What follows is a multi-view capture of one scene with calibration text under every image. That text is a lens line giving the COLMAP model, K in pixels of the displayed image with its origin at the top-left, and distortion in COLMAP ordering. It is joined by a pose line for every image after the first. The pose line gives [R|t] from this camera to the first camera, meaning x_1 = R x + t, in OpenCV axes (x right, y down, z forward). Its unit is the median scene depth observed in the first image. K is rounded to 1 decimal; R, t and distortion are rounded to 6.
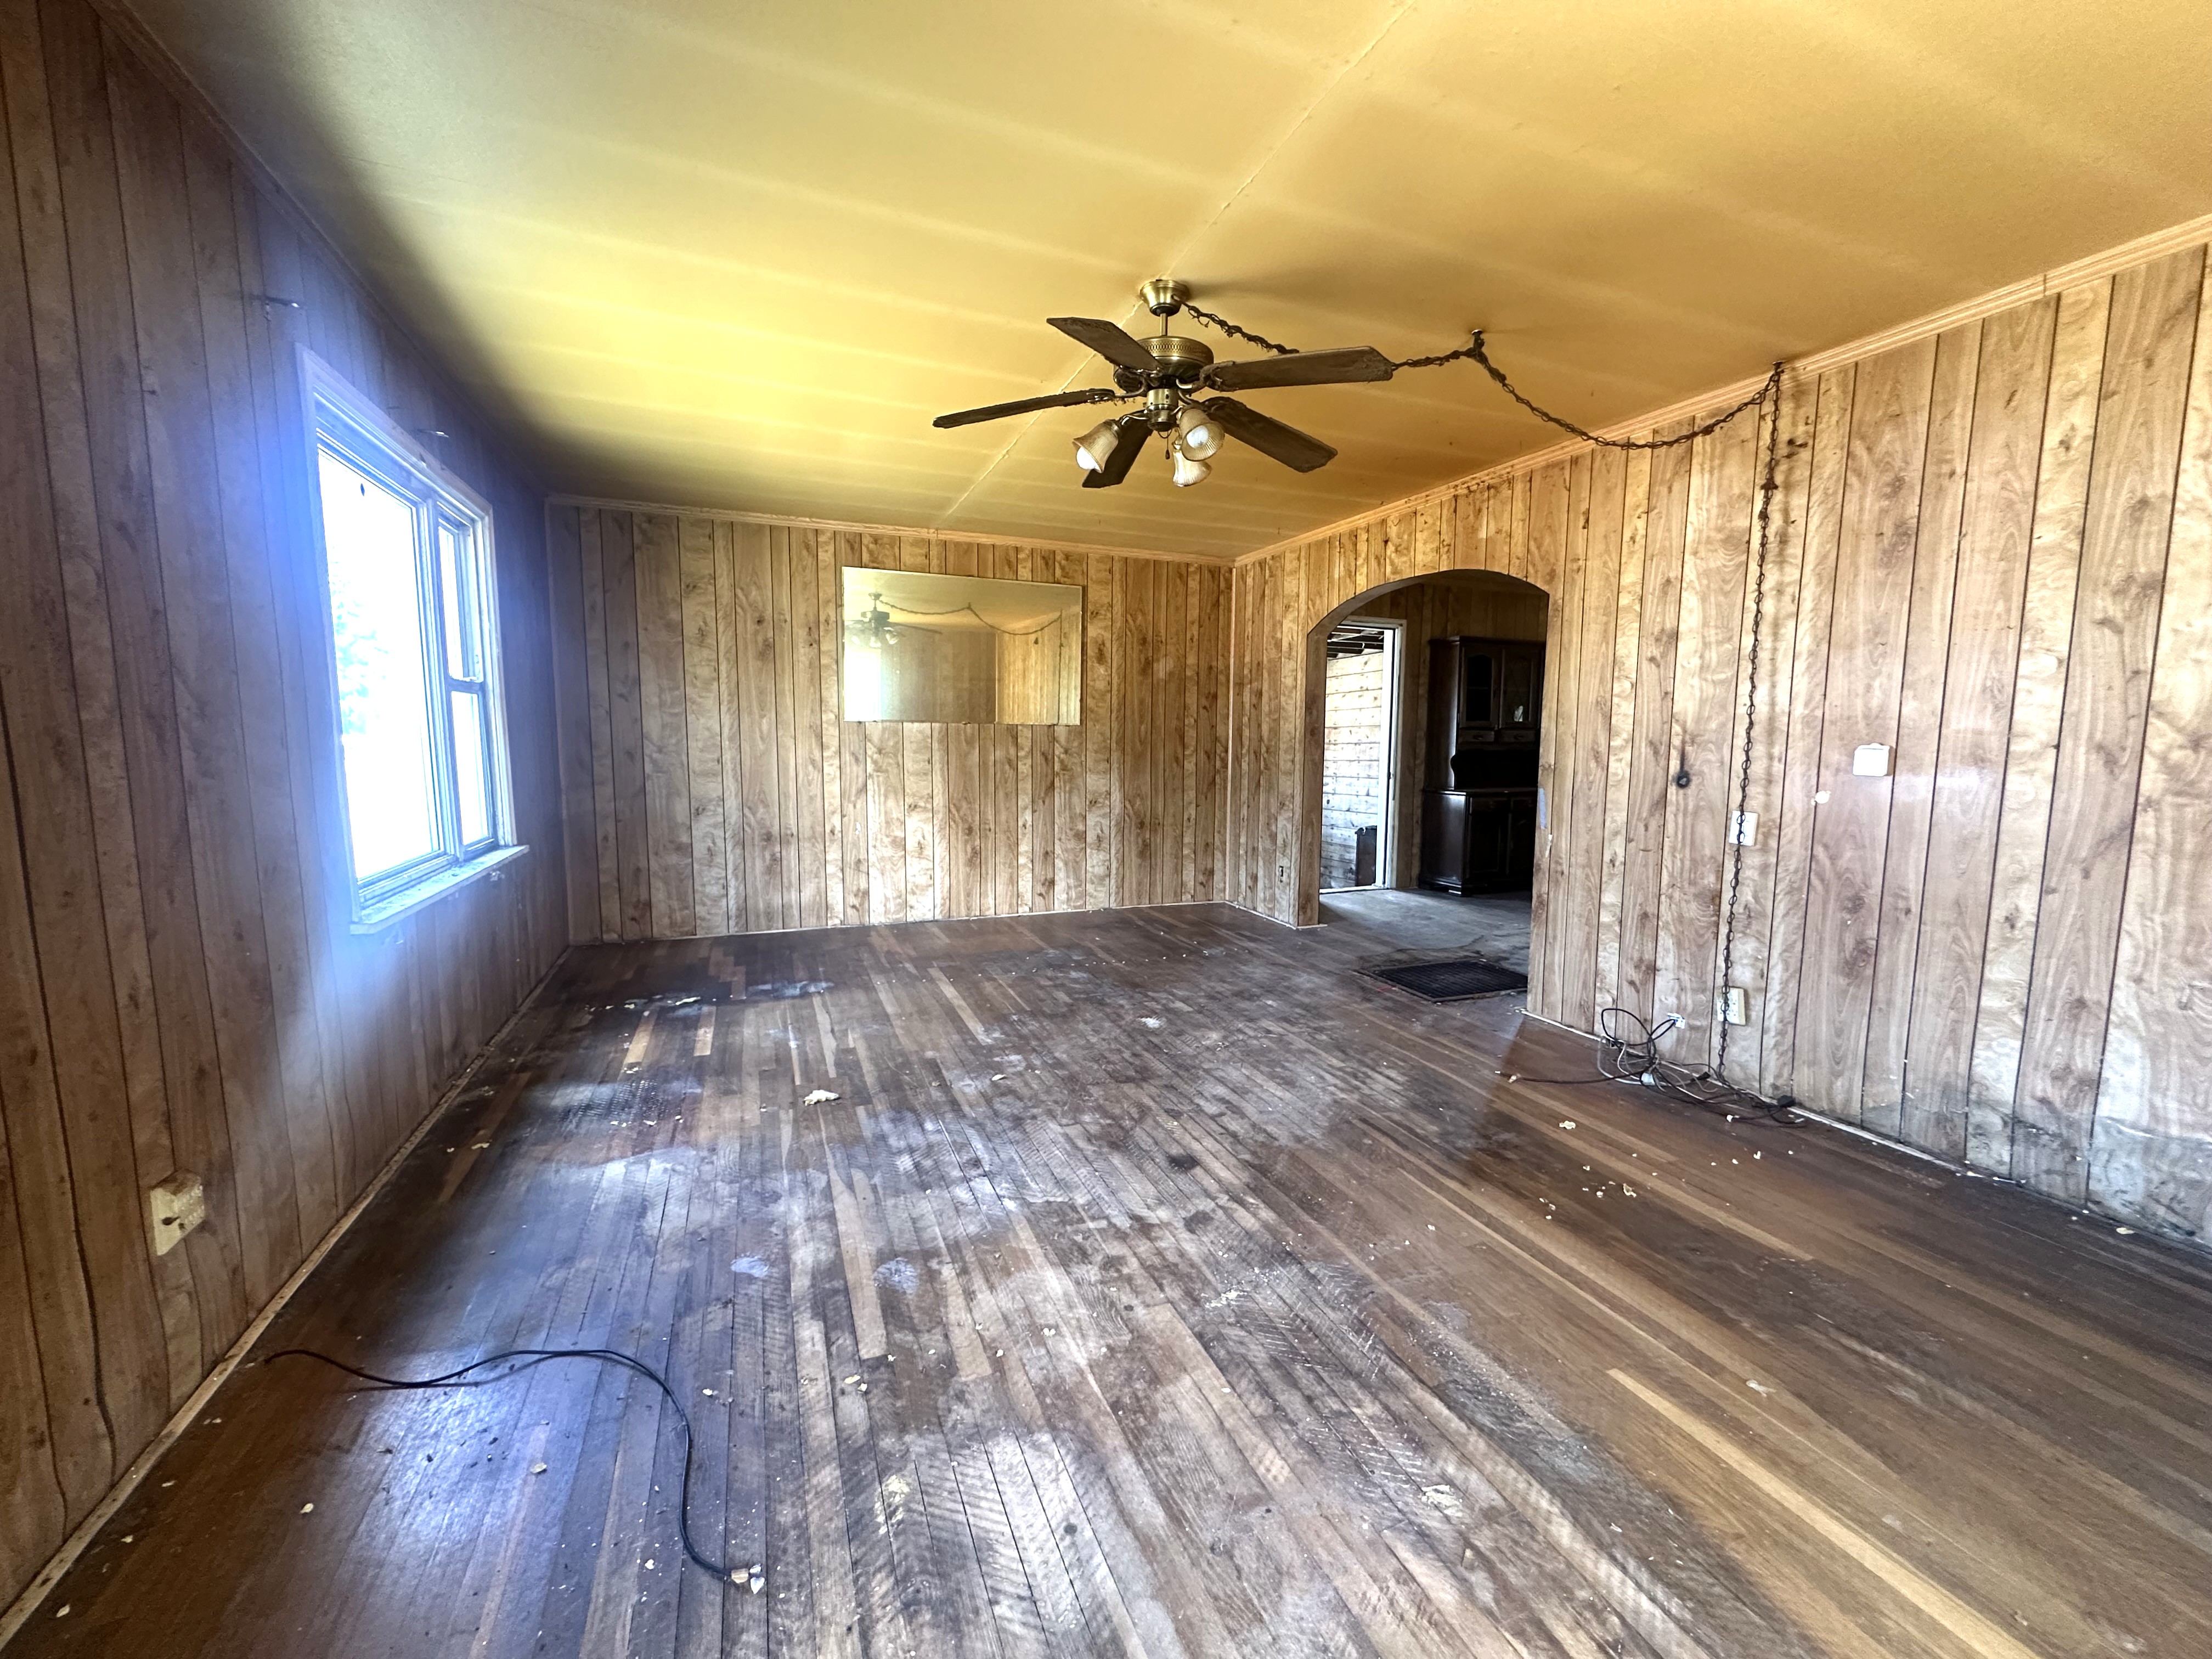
lens RADIAL K [[888.3, 0, 1106.0], [0, 888.3, 829.5], [0, 0, 1]] dist [-0.003902, -0.000209]
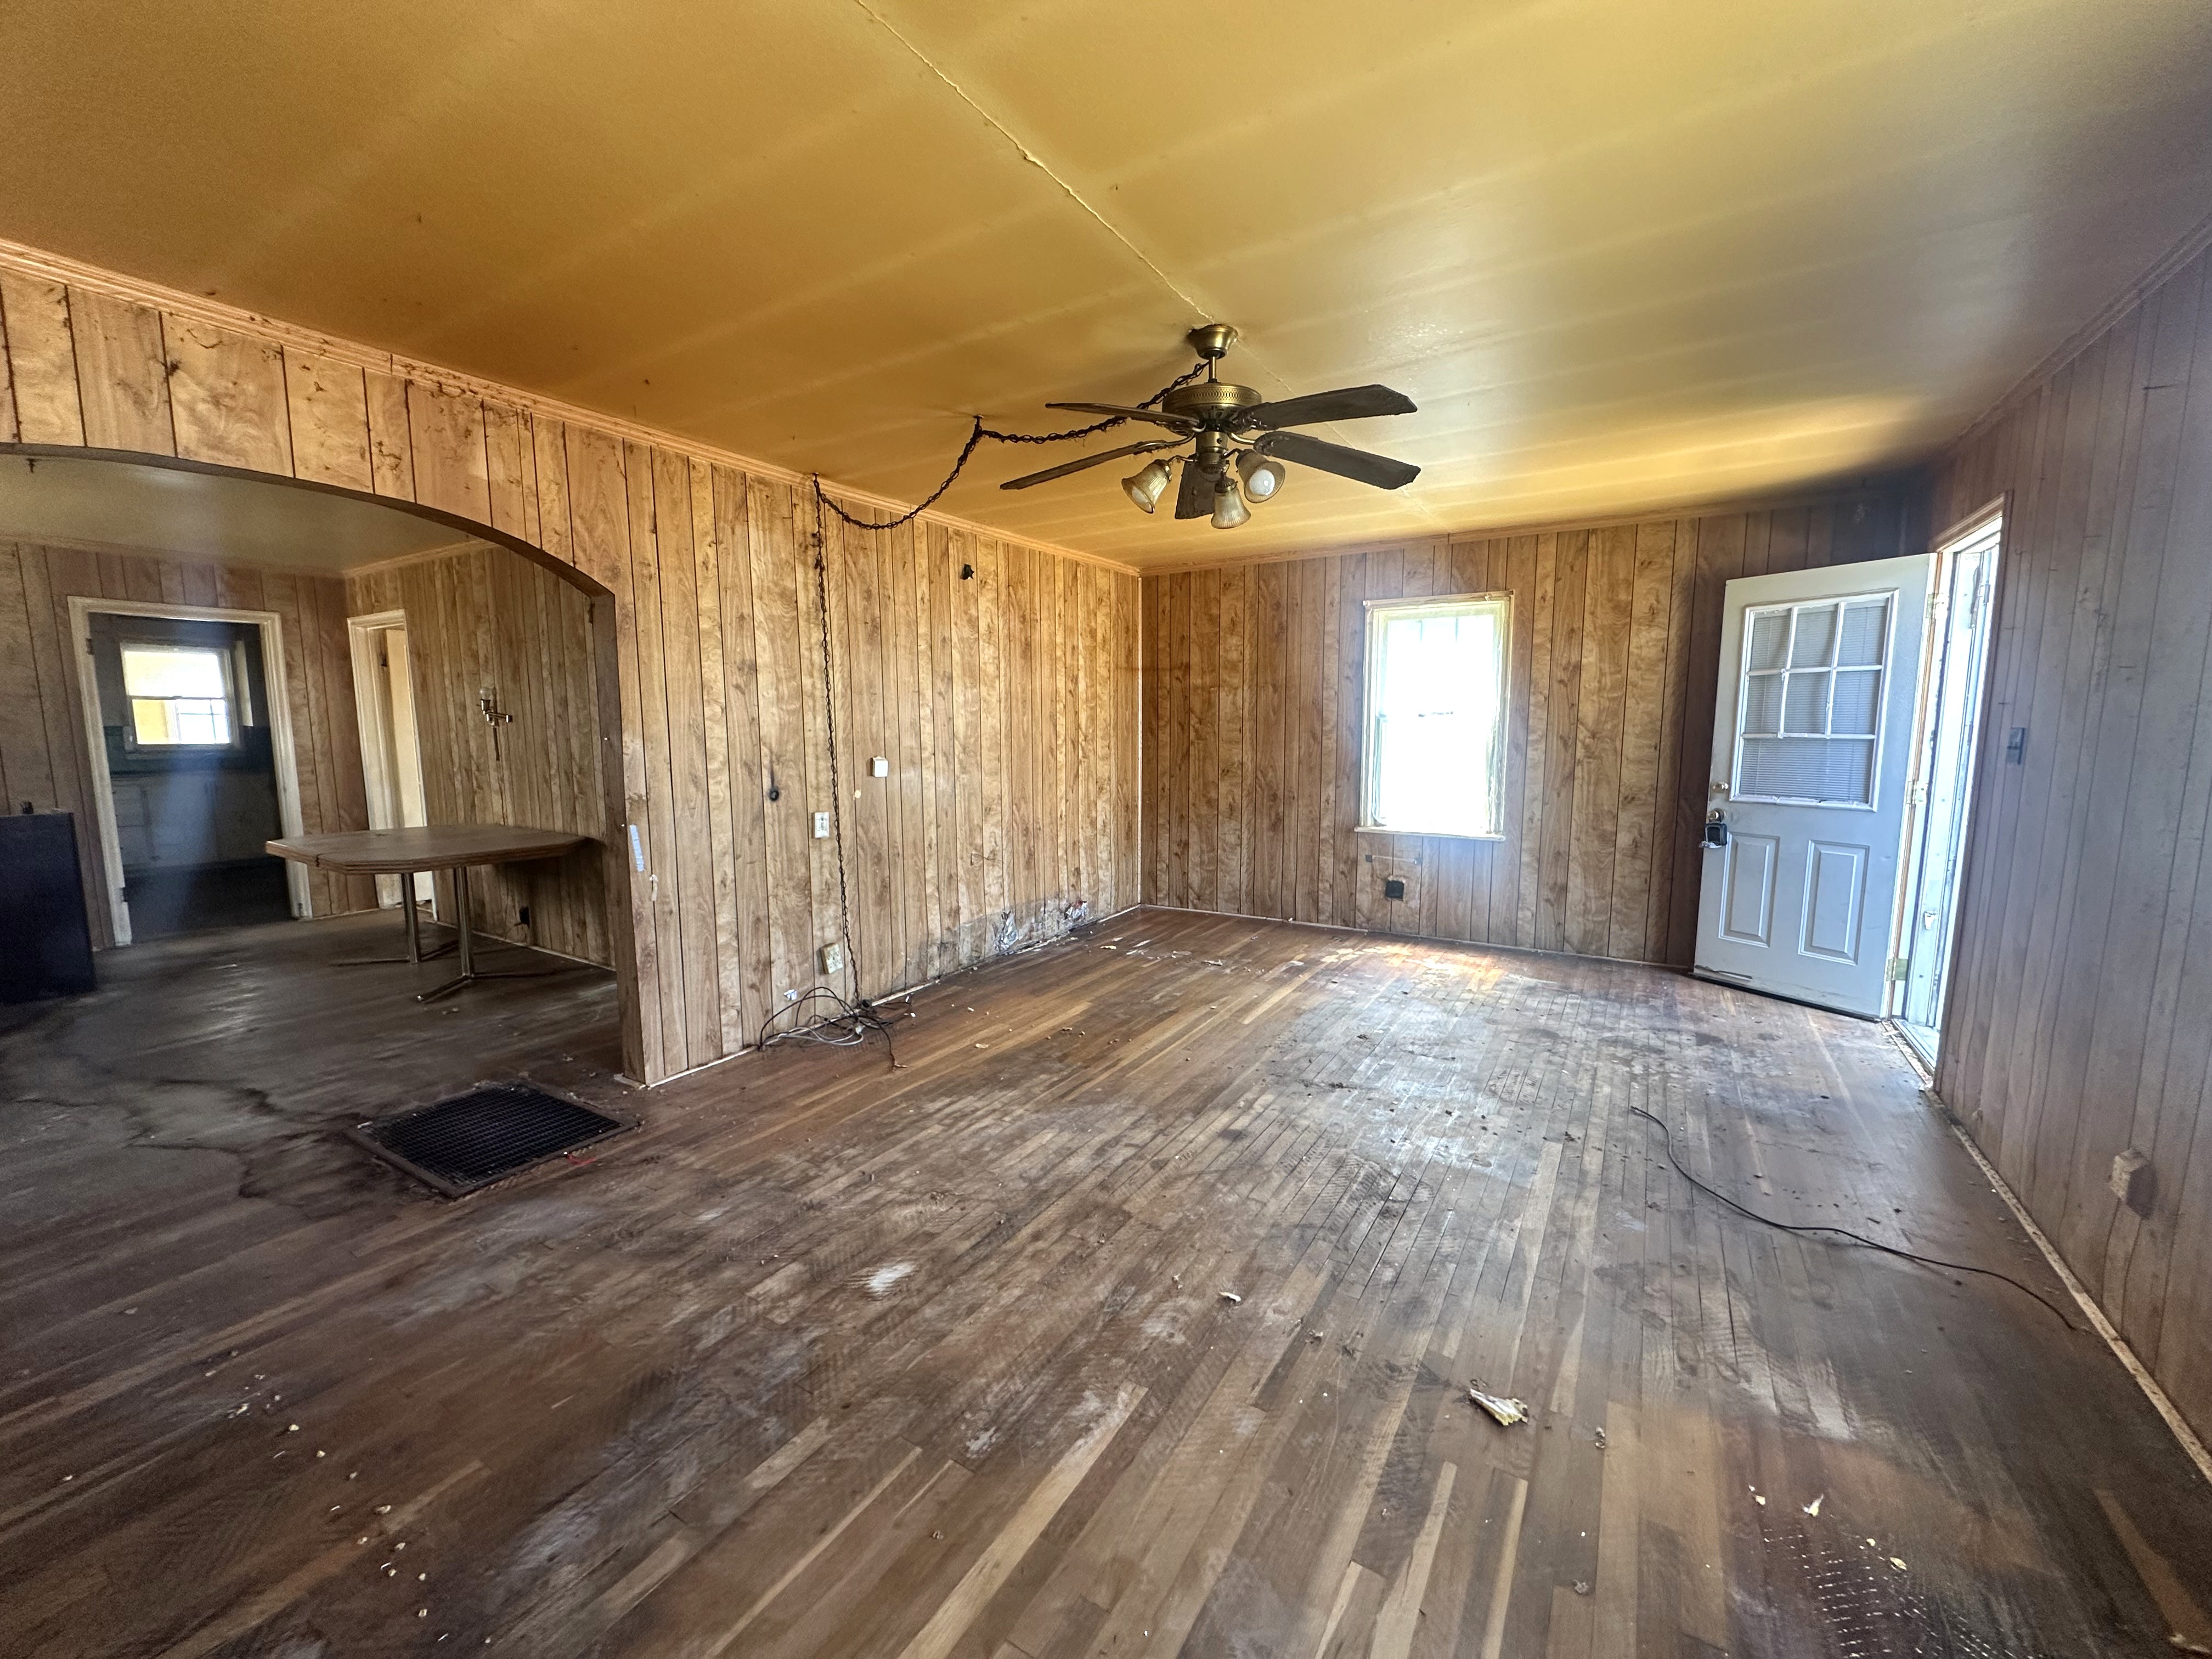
lens RADIAL K [[888.3, 0, 1106.0], [0, 888.3, 829.5], [0, 0, 1]] dist [-0.003902, -0.000209]
pose [[-0.601161, -0.103963, 0.792336, -0.537132], [0.081696, 0.978311, 0.190349, -0.196945], [-0.794941, 0.179162, -0.579629, 1.340093]]
